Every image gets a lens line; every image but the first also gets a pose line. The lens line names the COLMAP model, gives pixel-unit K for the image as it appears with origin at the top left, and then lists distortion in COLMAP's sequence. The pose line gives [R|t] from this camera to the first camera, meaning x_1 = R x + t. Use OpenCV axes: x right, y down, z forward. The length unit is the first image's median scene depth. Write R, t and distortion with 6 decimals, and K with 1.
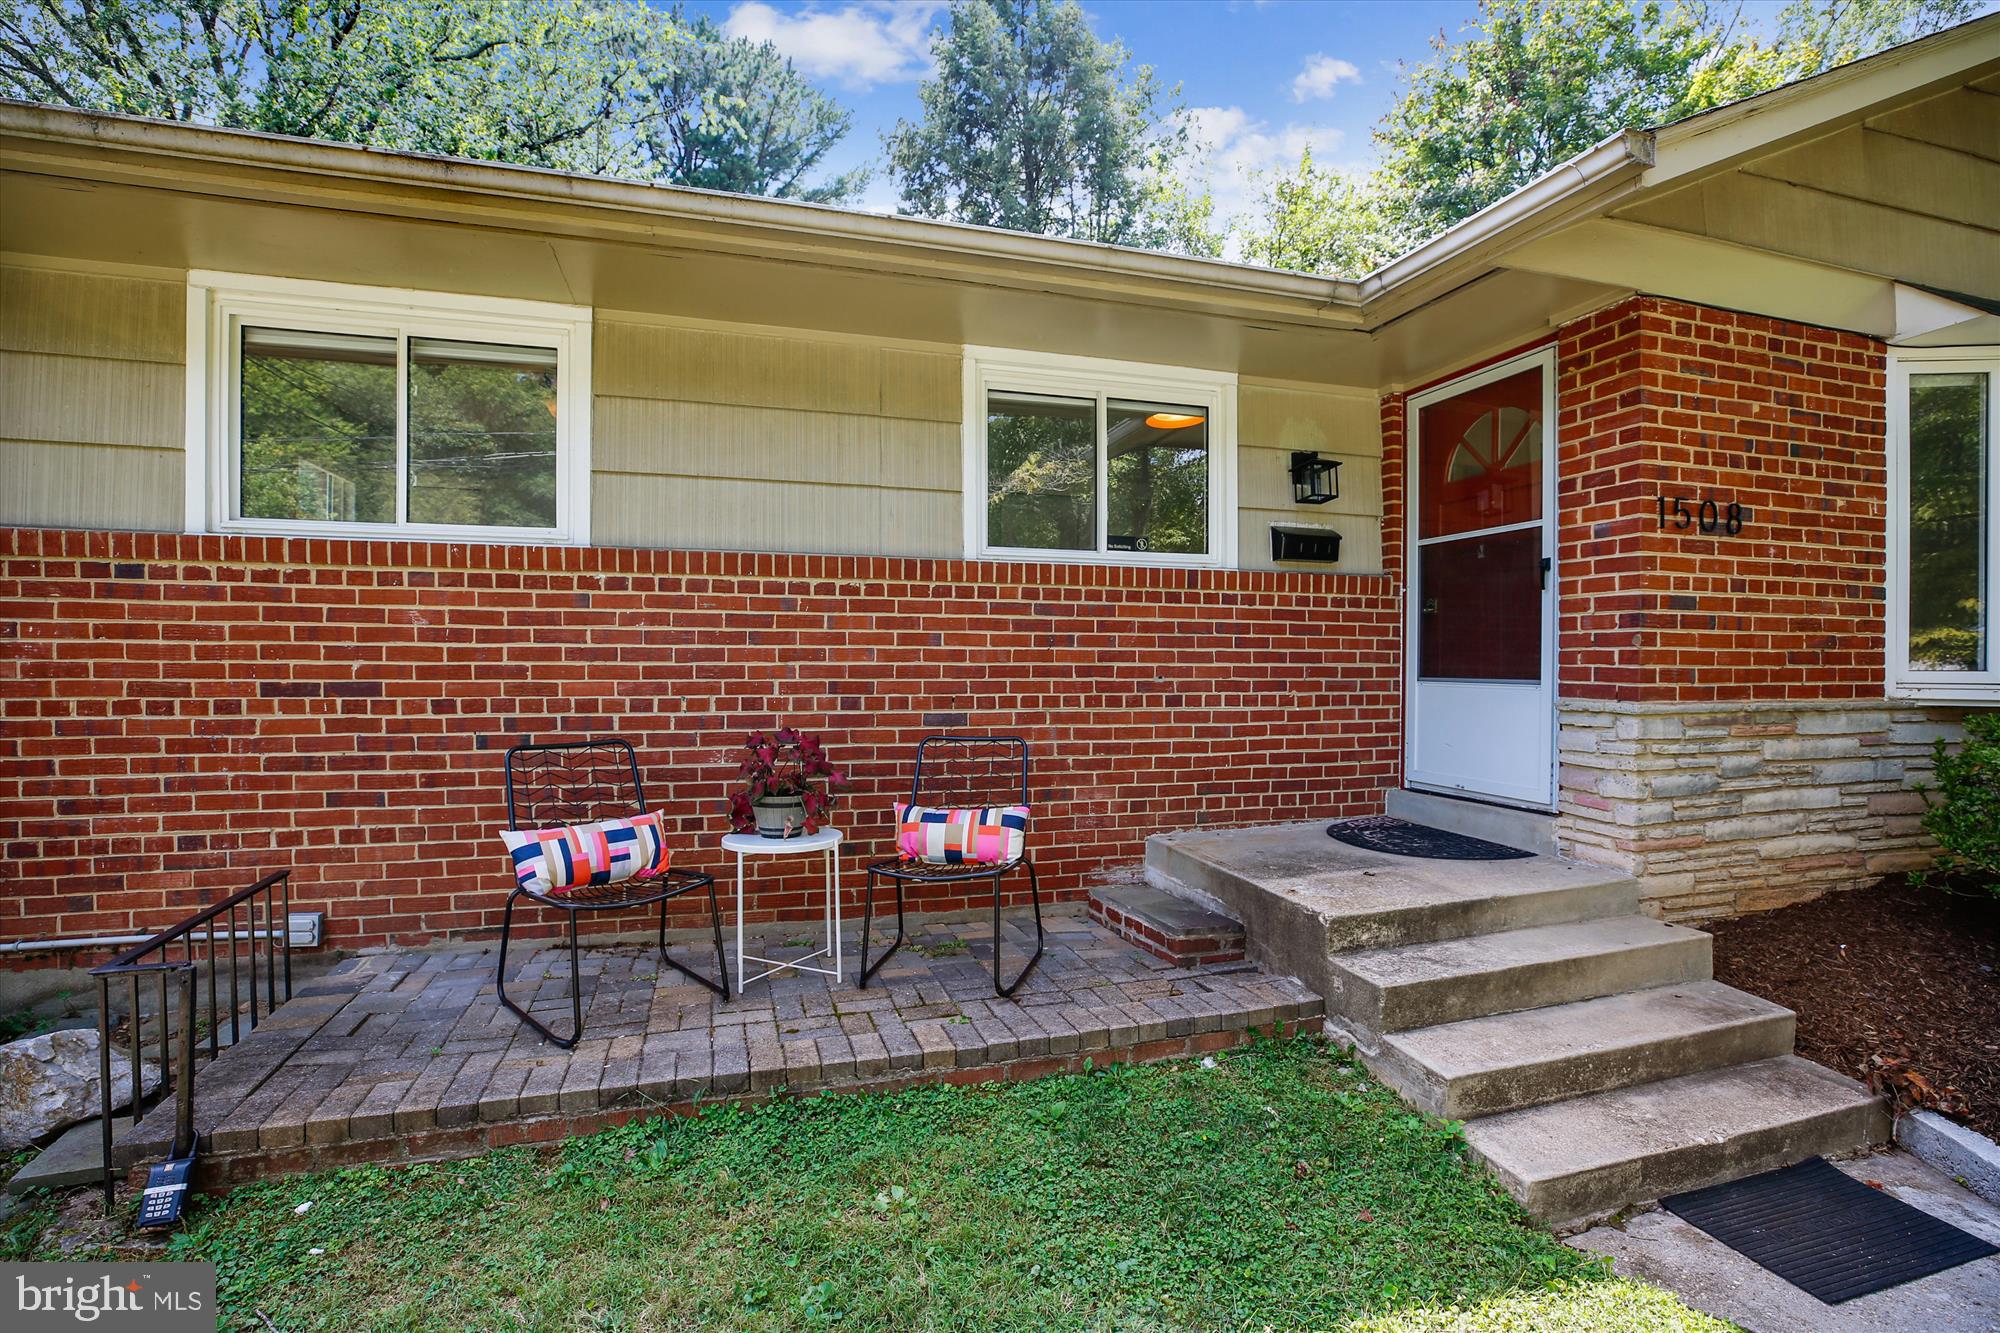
lens RADIAL K [[868.2, 0, 1038.2], [0, 868.2, 687.2], [0, 0, 1]] dist [-0.044949, 0.011575]
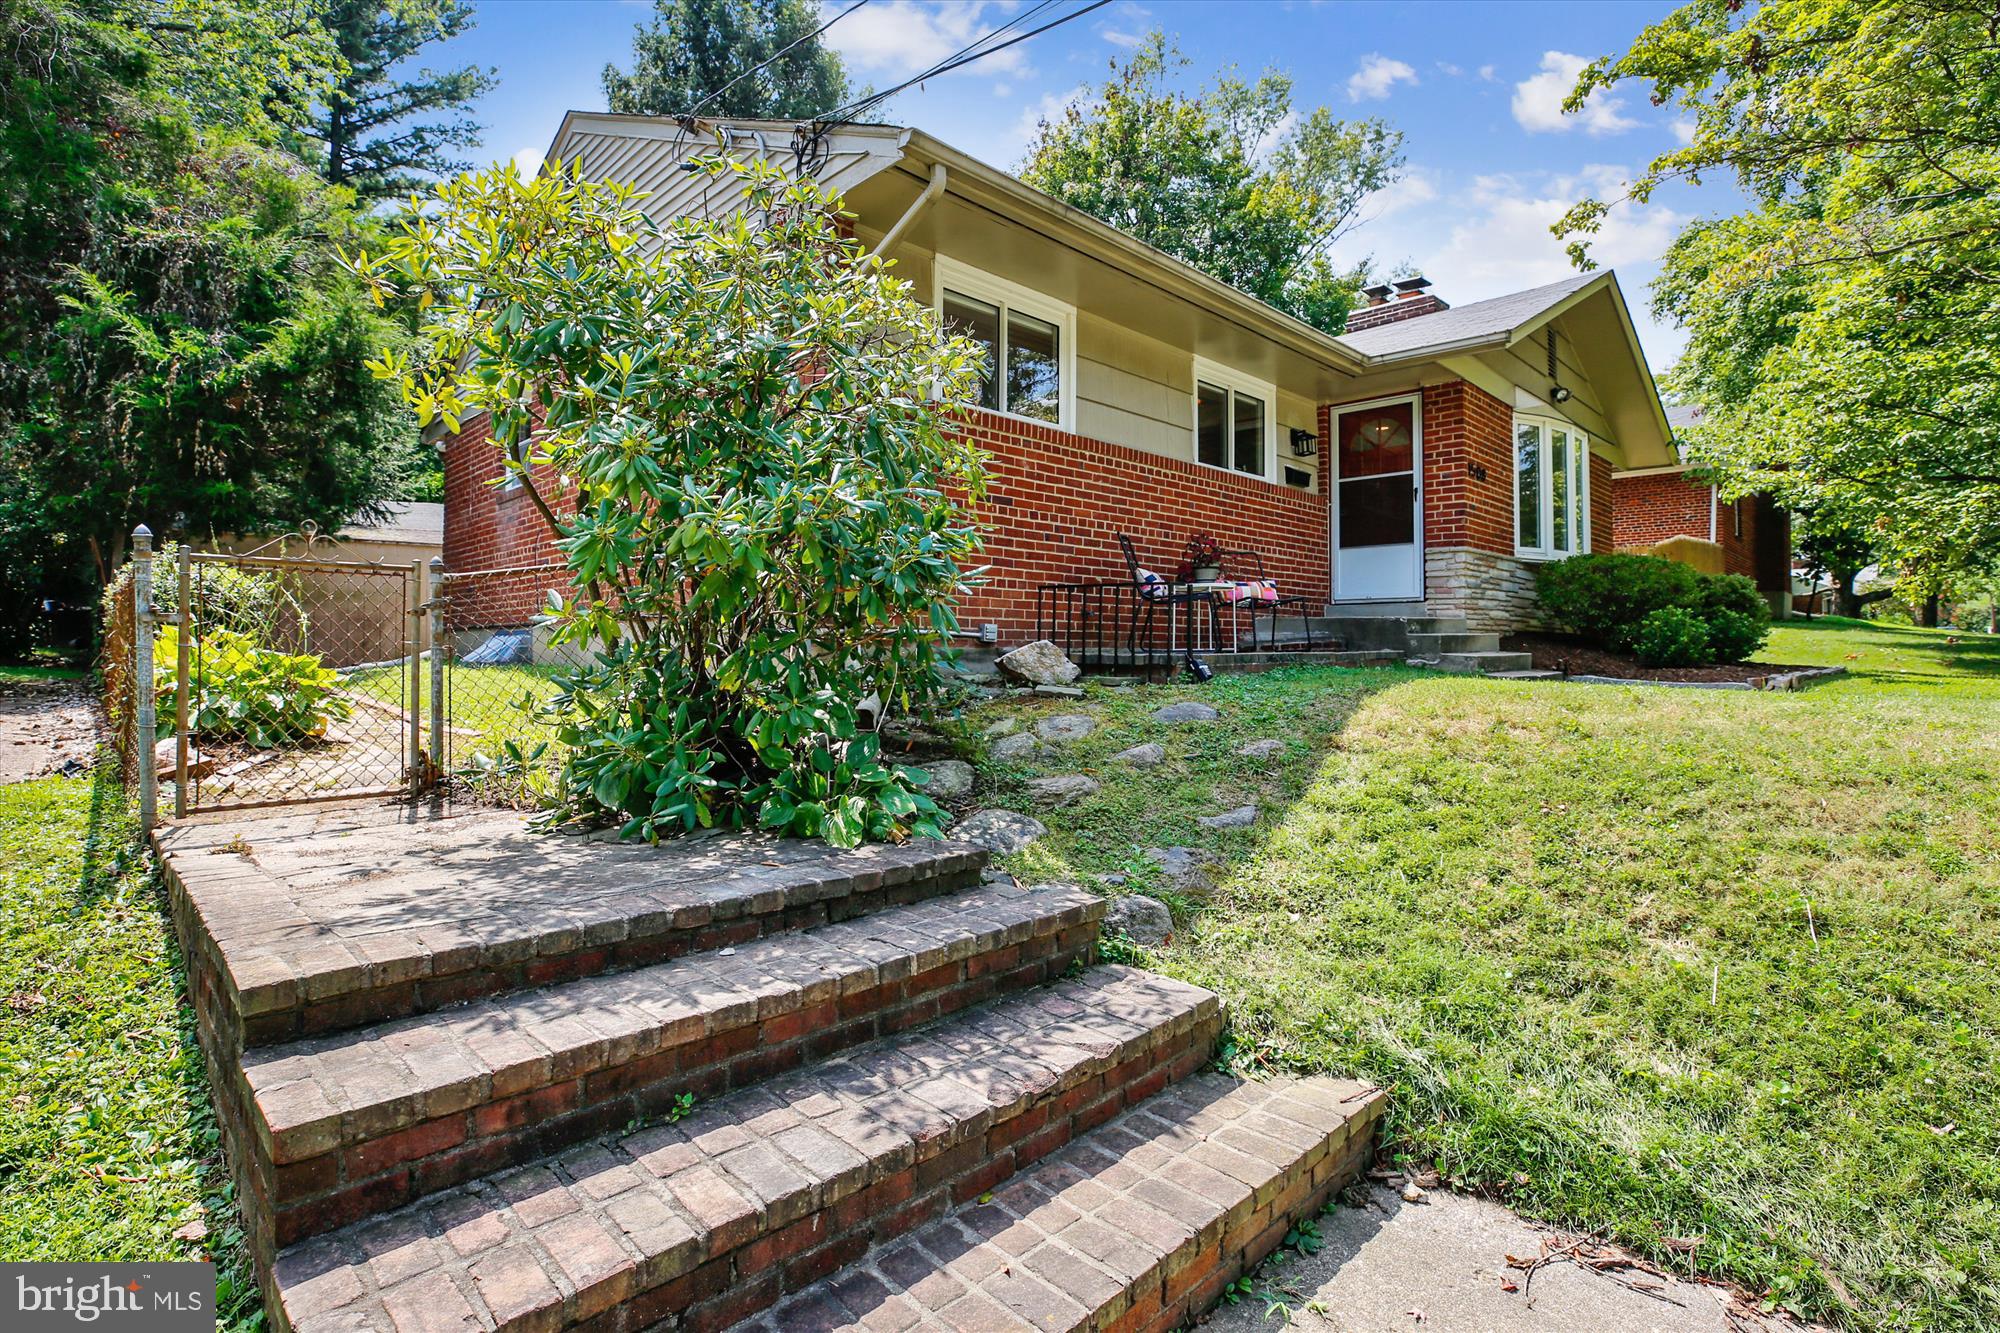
lens RADIAL K [[907.6, 0, 994.1], [0, 907.6, 656.4], [0, 0, 1]] dist [-0.043524, 0.014209]
pose [[0.892157, -0.006297, 0.451681, -1.549342], [0.014401, 0.999791, -0.014507, 0.328584], [-0.451496, 0.019447, 0.892061, -0.632025]]
